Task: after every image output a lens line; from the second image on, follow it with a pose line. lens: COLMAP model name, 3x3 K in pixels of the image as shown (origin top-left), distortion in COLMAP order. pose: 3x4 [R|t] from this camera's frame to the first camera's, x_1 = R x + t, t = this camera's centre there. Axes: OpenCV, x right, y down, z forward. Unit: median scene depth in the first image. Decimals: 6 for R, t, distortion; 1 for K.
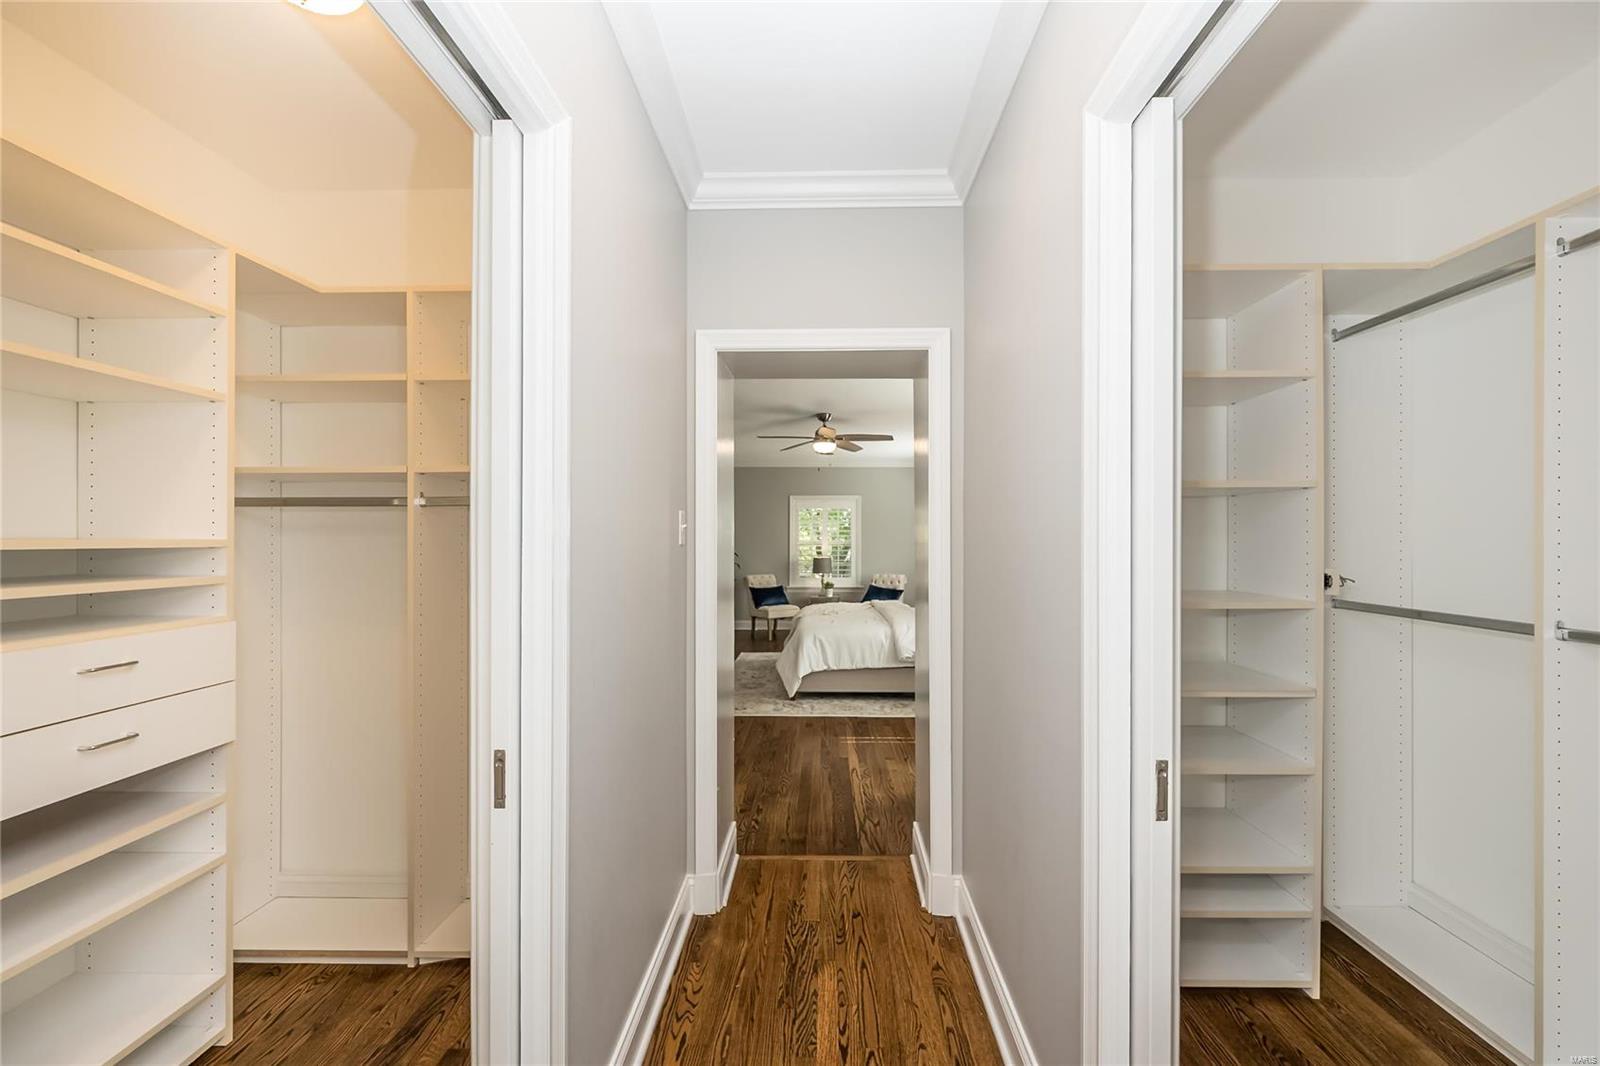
lens RADIAL K [[634.5, 0, 802.6], [0, 634.5, 537.6], [0, 0, 1]] dist [0.000940, -0.000072]
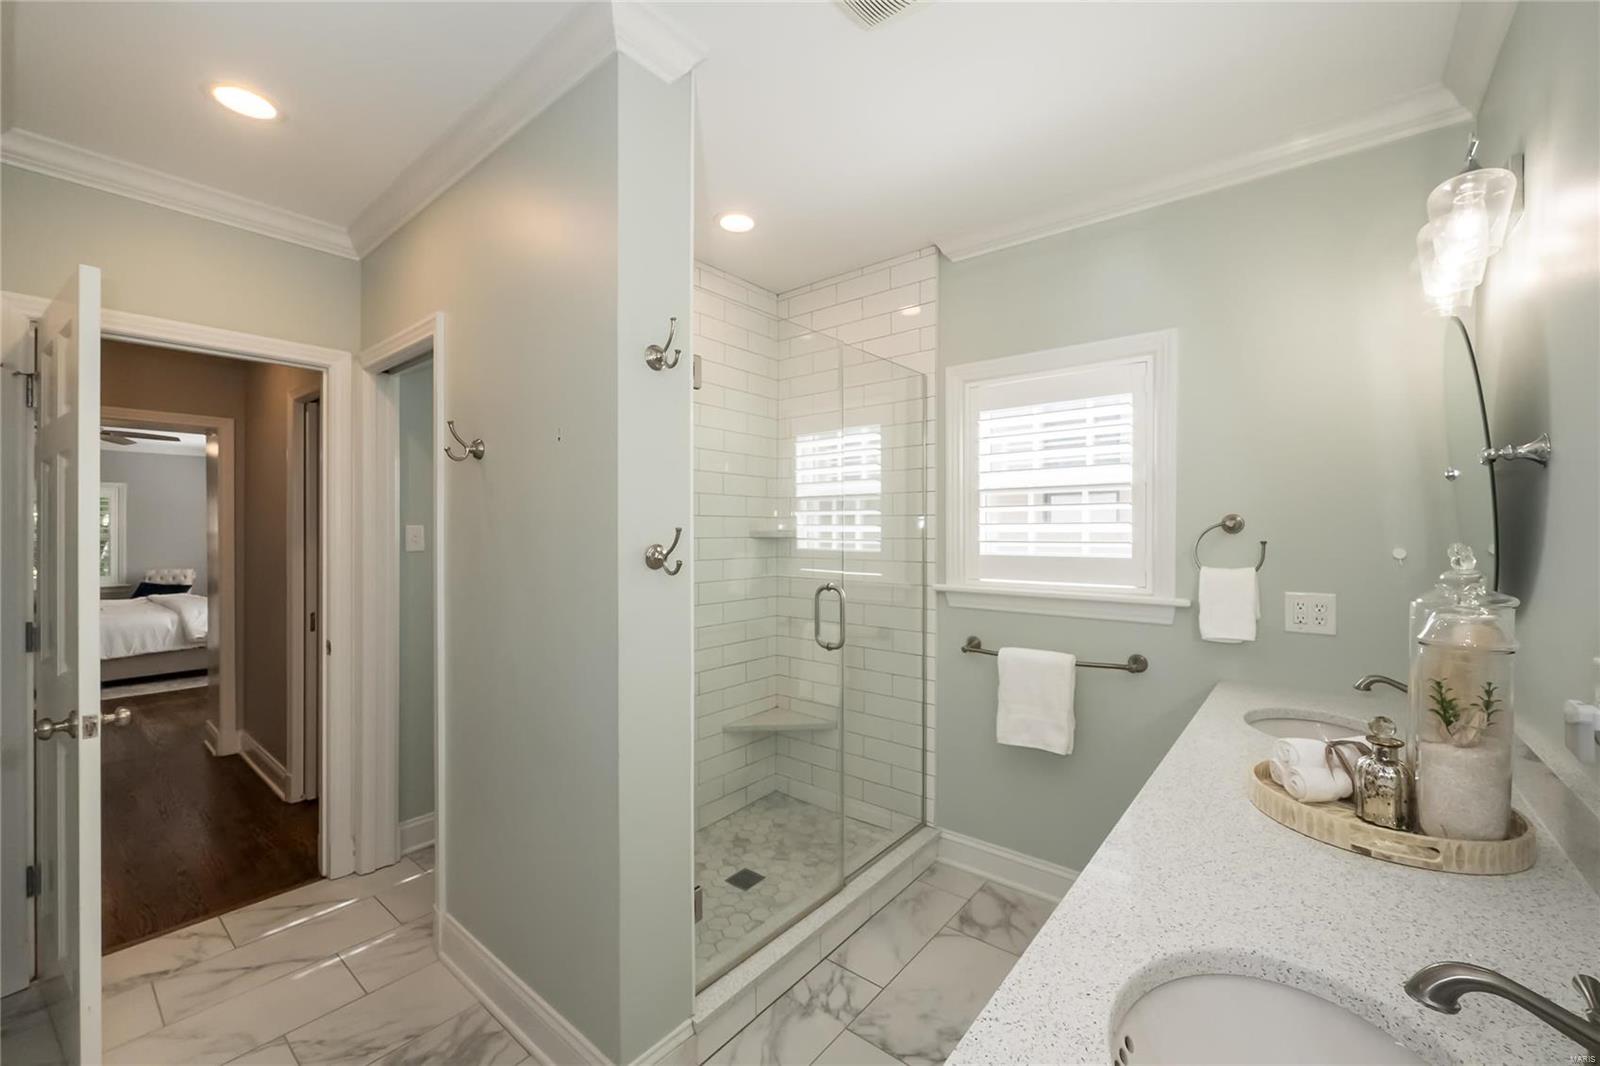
lens RADIAL K [[634.5, 0, 802.6], [0, 634.5, 537.6], [0, 0, 1]] dist [0.000940, -0.000072]
pose [[0.599599, -0.002790, 0.800296, -0.094285], [-0.008968, 0.999908, 0.010205, -0.012608], [-0.800250, -0.013296, 0.599519, -0.536023]]
